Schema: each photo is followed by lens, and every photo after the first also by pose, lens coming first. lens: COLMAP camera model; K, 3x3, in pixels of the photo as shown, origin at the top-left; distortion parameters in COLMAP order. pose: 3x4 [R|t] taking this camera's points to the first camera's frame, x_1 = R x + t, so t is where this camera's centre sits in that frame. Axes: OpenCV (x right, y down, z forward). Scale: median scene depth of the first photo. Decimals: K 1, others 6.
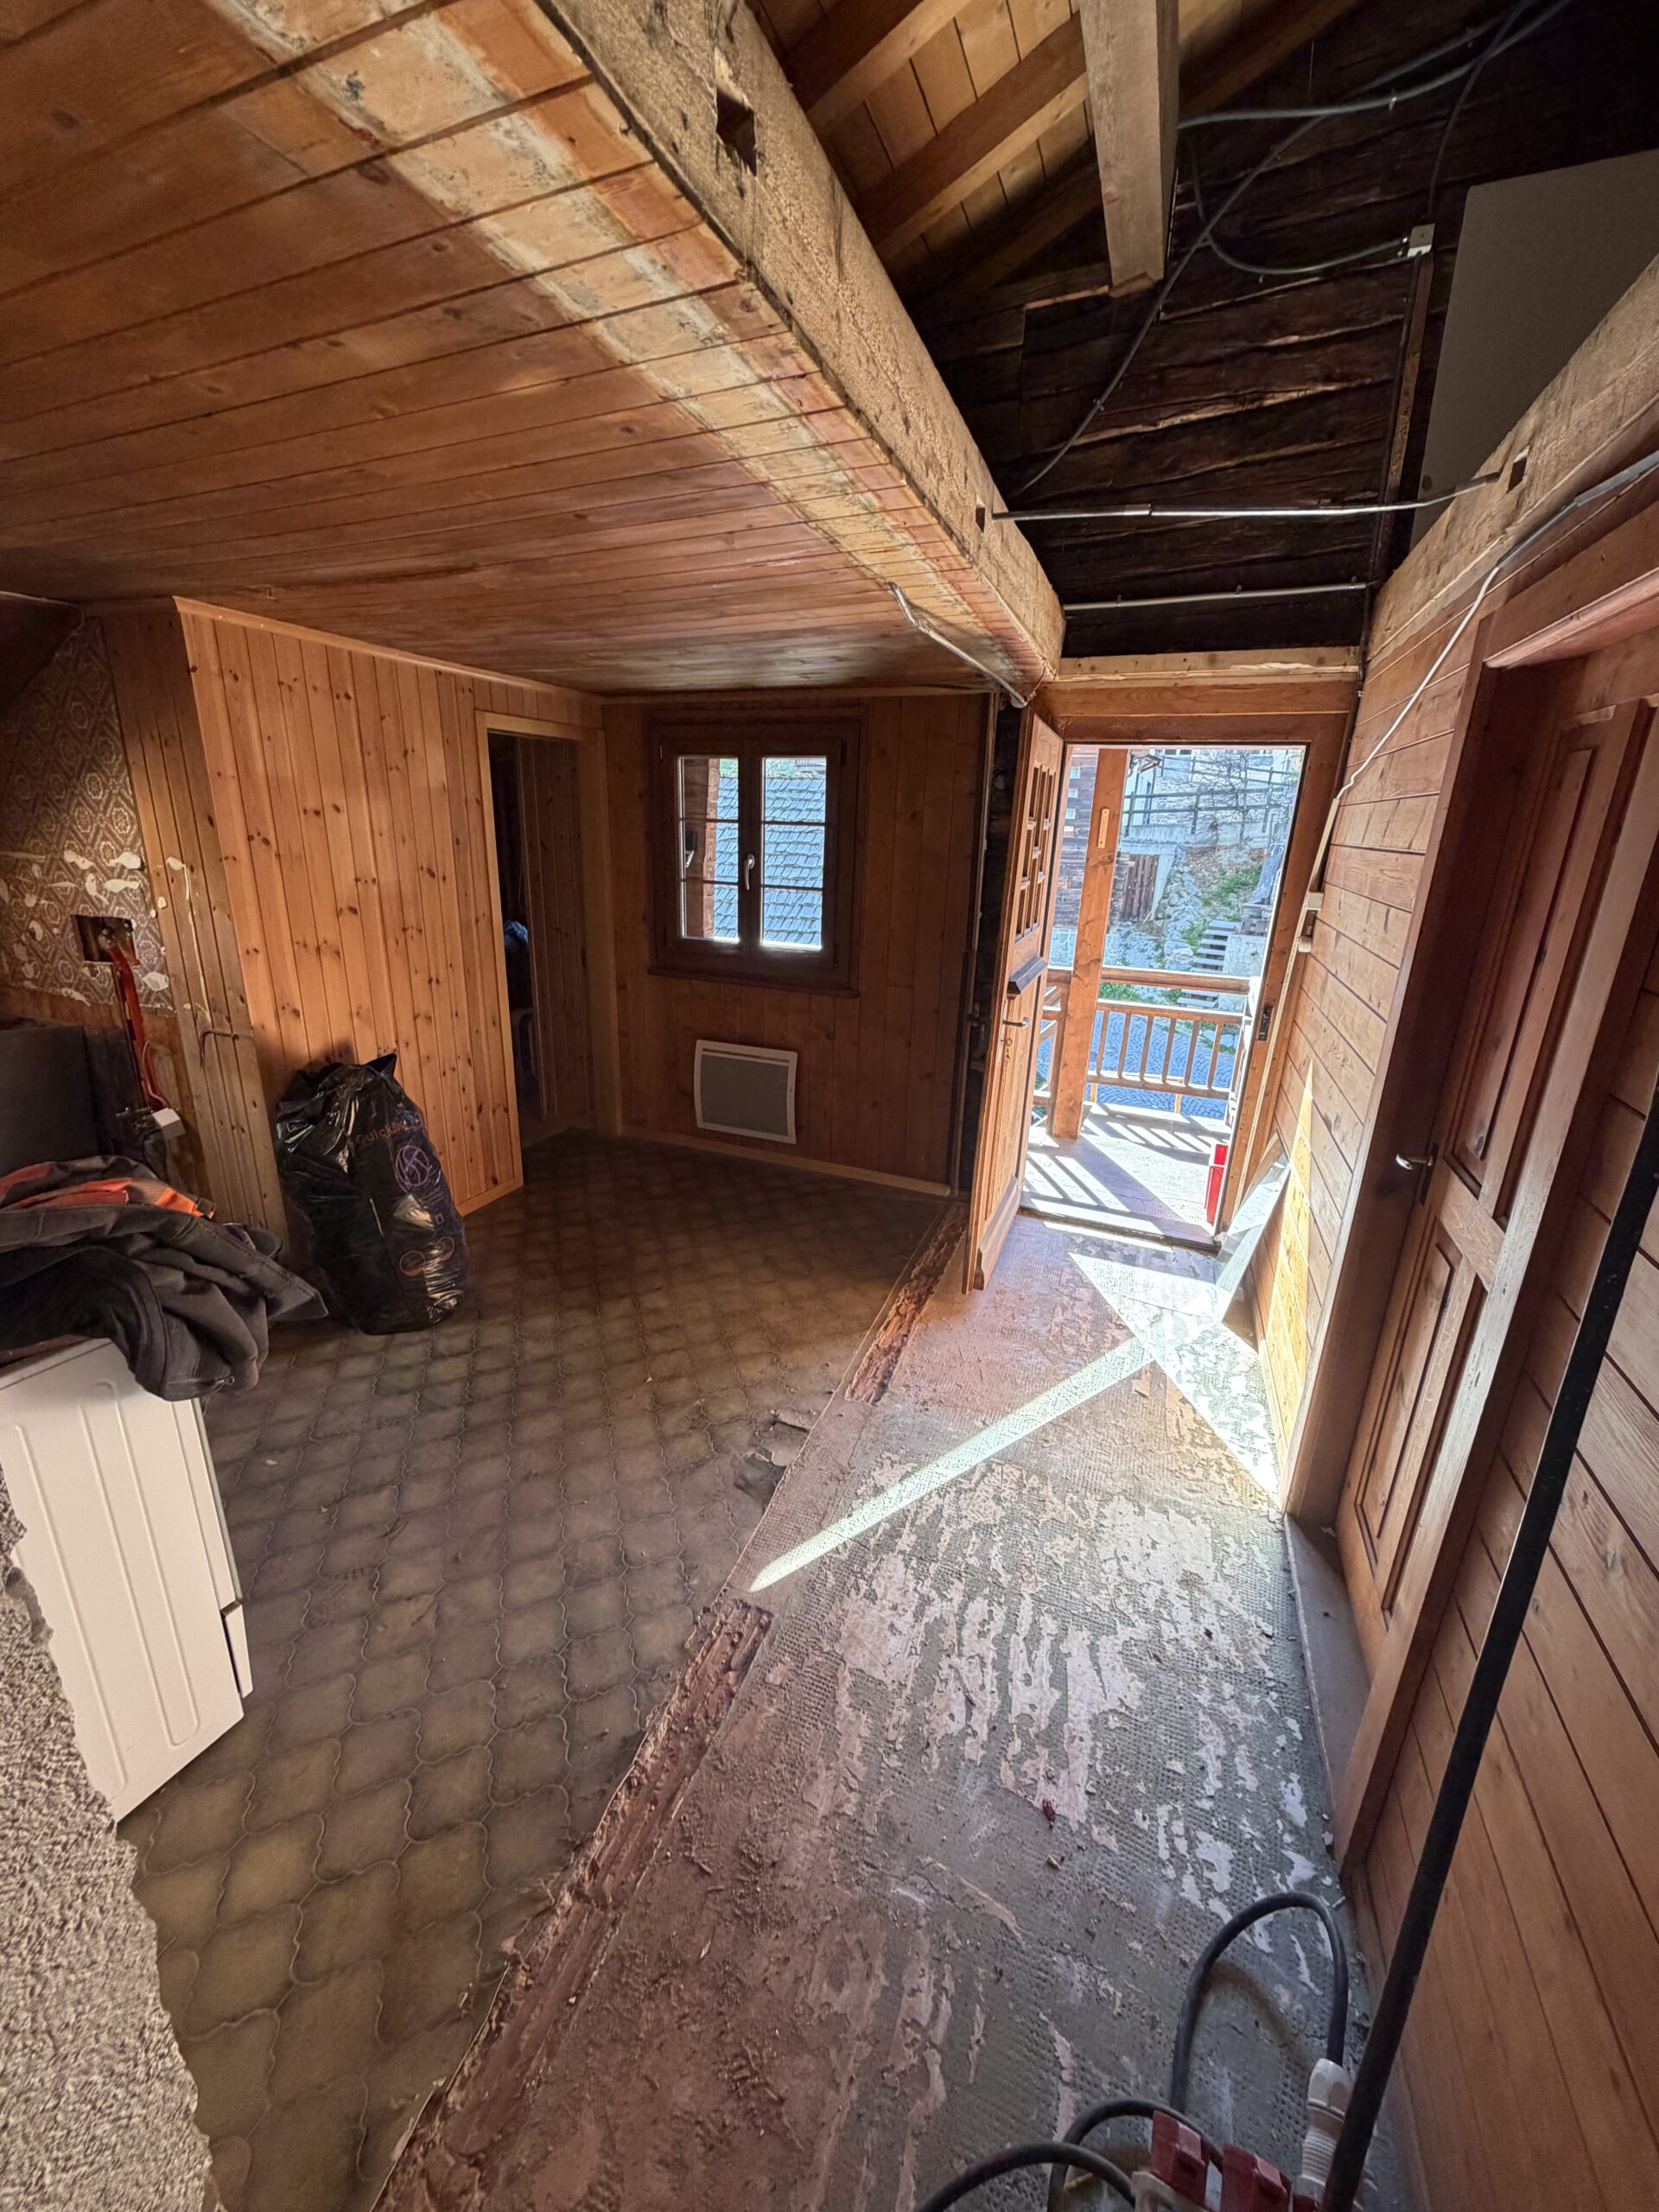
lens RADIAL K [[879.0, 0, 833.4], [0, 879.0, 1102.9], [0, 0, 1]] dist [0.000759, 0.000312]
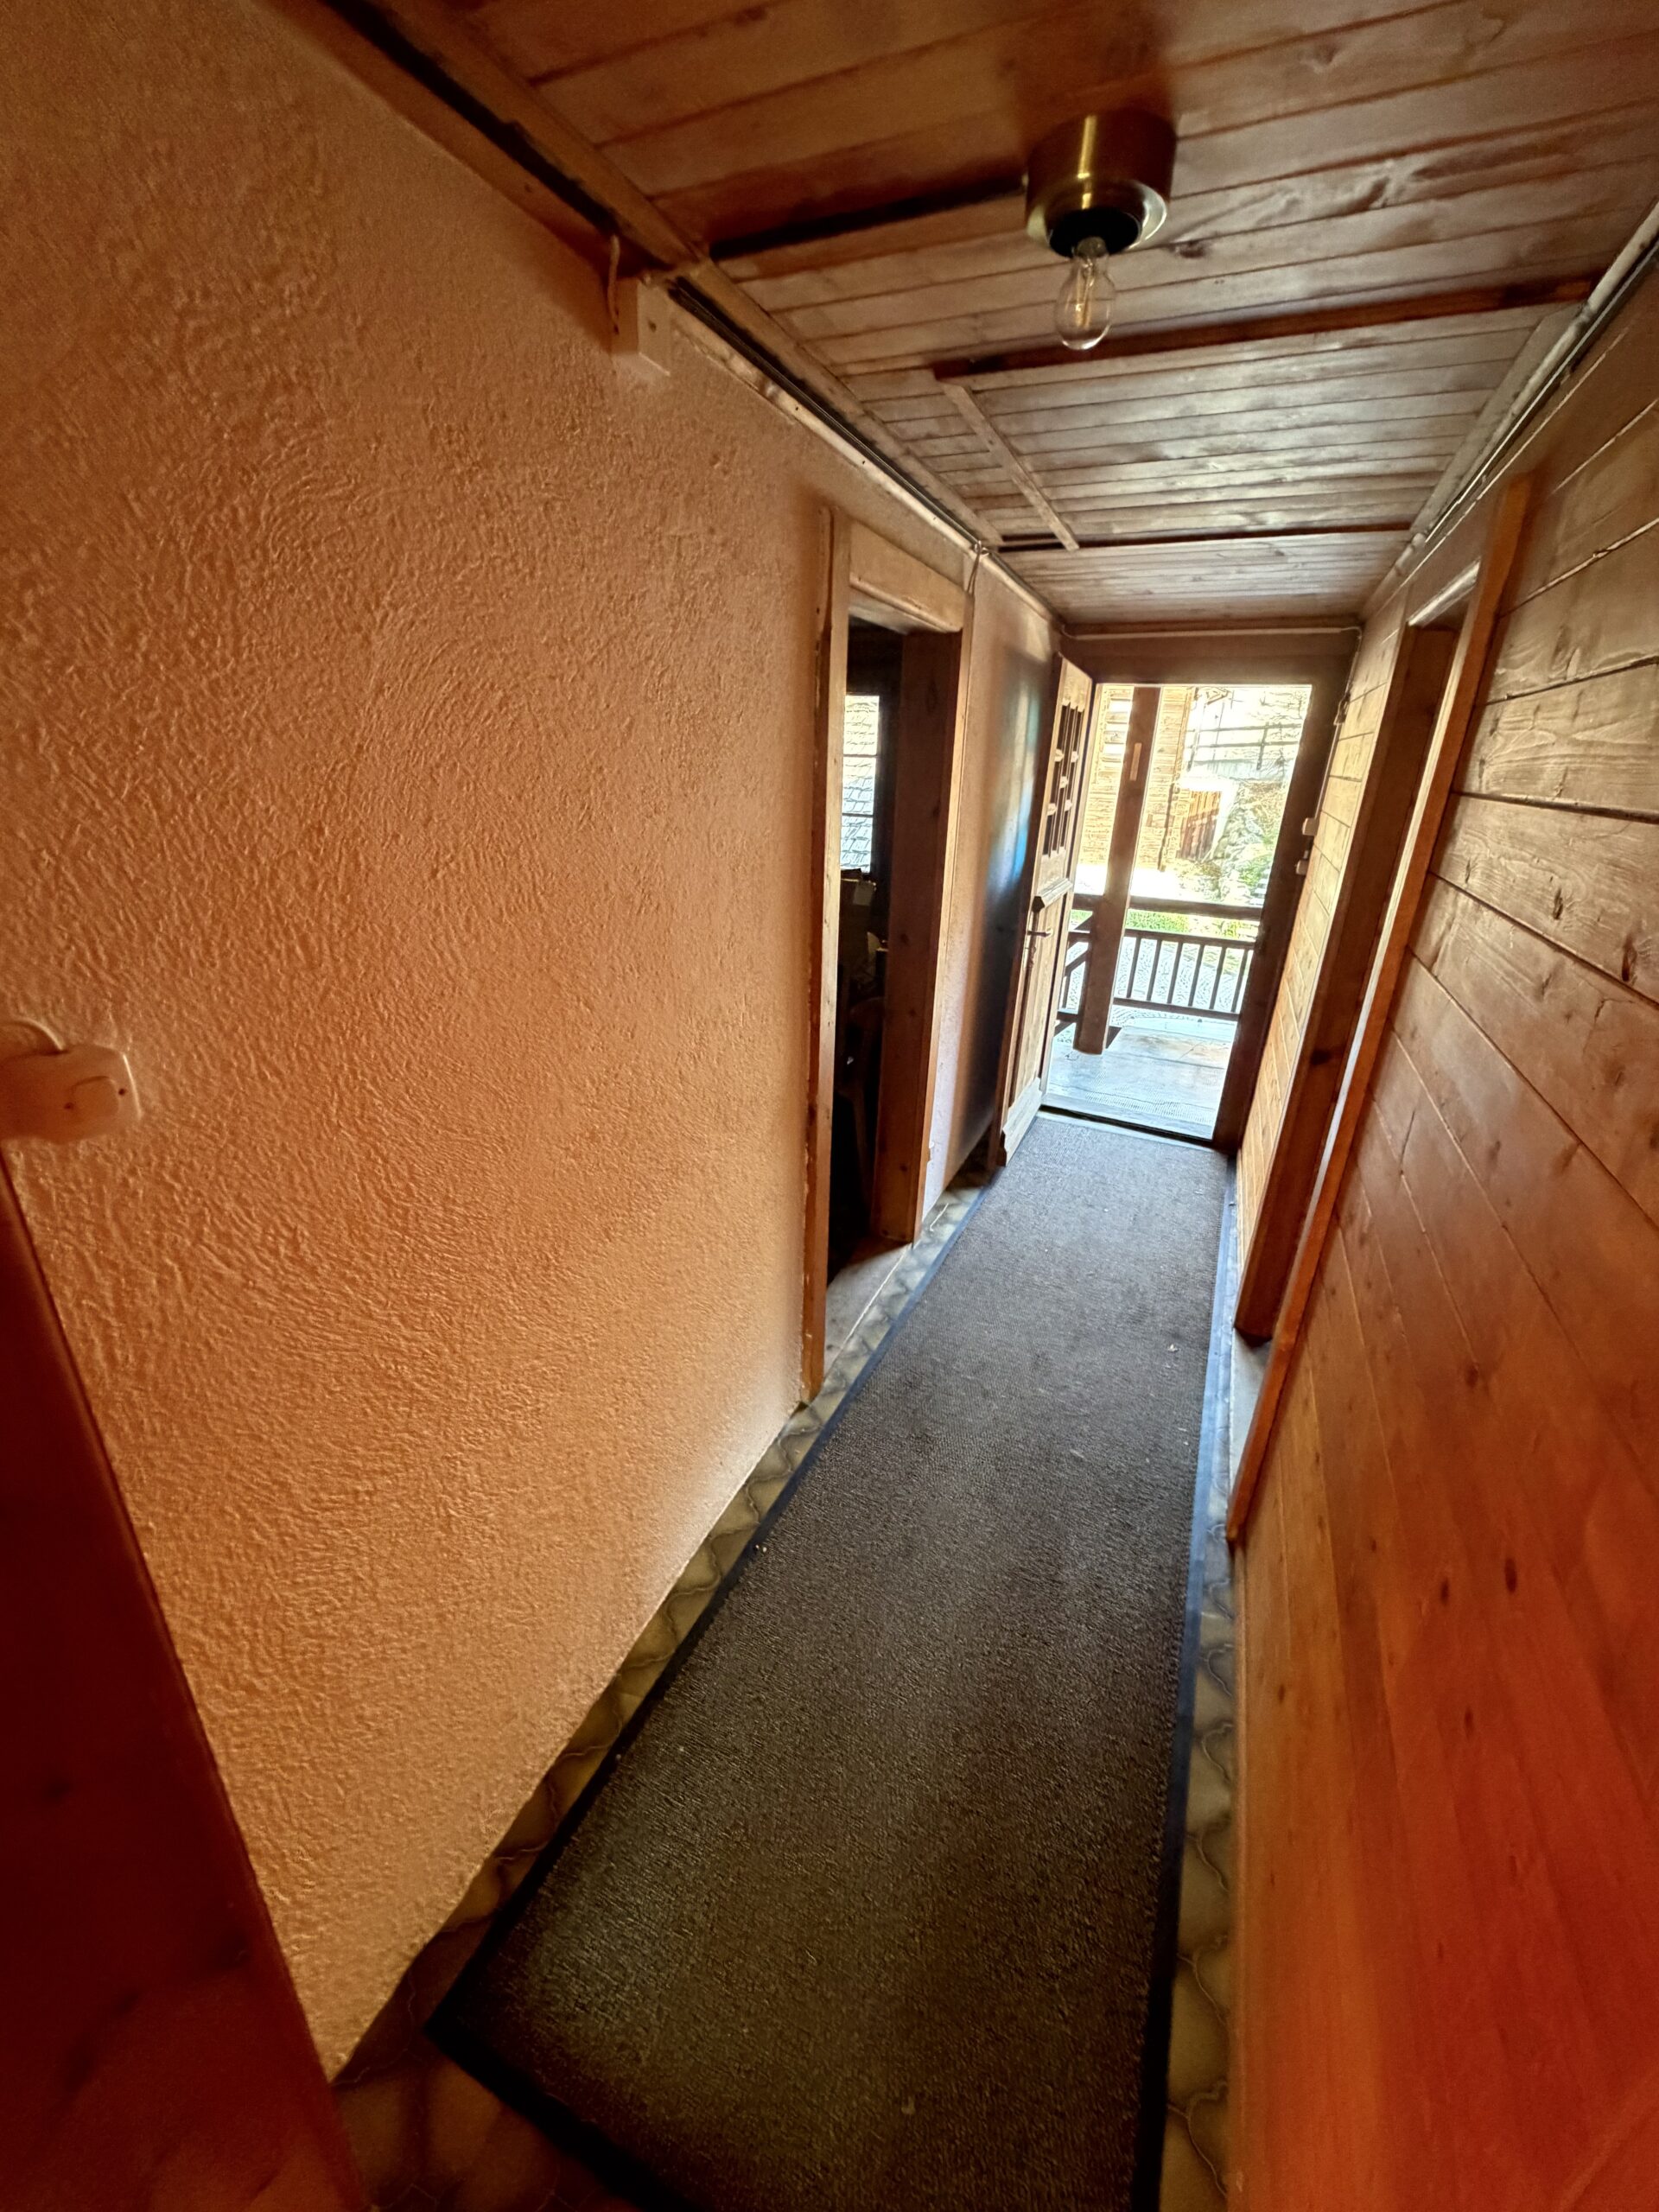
lens RADIAL K [[879.0, 0, 833.4], [0, 879.0, 1102.9], [0, 0, 1]] dist [0.000759, 0.000312]
pose [[0.998227, 0.028147, -0.052443, 0.007311], [-0.024528, 0.997355, 0.068416, 0.075212], [0.054230, -0.067008, 0.996278, -0.222315]]
